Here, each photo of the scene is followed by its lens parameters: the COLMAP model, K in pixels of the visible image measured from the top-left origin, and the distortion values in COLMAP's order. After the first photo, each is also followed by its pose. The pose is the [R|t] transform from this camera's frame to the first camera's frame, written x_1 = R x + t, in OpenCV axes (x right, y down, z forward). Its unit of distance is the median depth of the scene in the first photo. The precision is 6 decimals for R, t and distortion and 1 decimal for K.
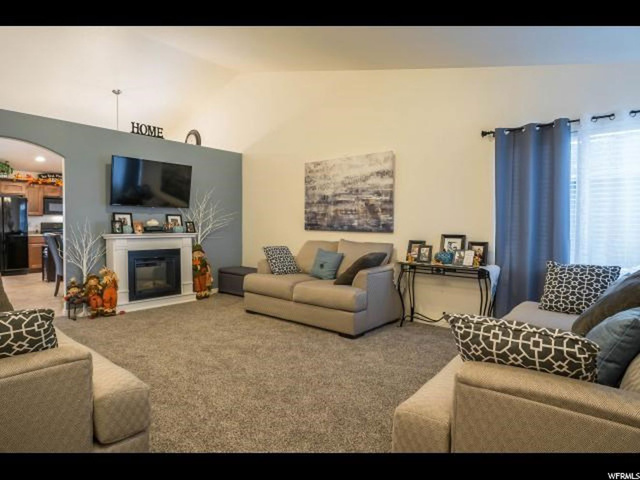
lens RADIAL K [[372.7, 0, 319.3], [0, 372.7, 228.1], [0, 0, 1]] dist [-0.003975, -0.001666]
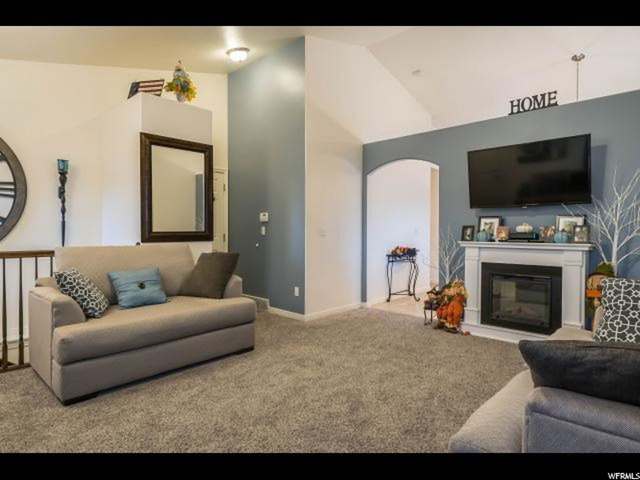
lens RADIAL K [[368.6, 0, 320.0], [0, 368.6, 236.3], [0, 0, 1]] dist [-0.002086, -0.000399]
pose [[-0.038131, 0.009618, -0.999226, 0.305324], [-0.008001, 0.999919, 0.009930, -0.001989], [0.999241, 0.008373, -0.038050, 0.643855]]
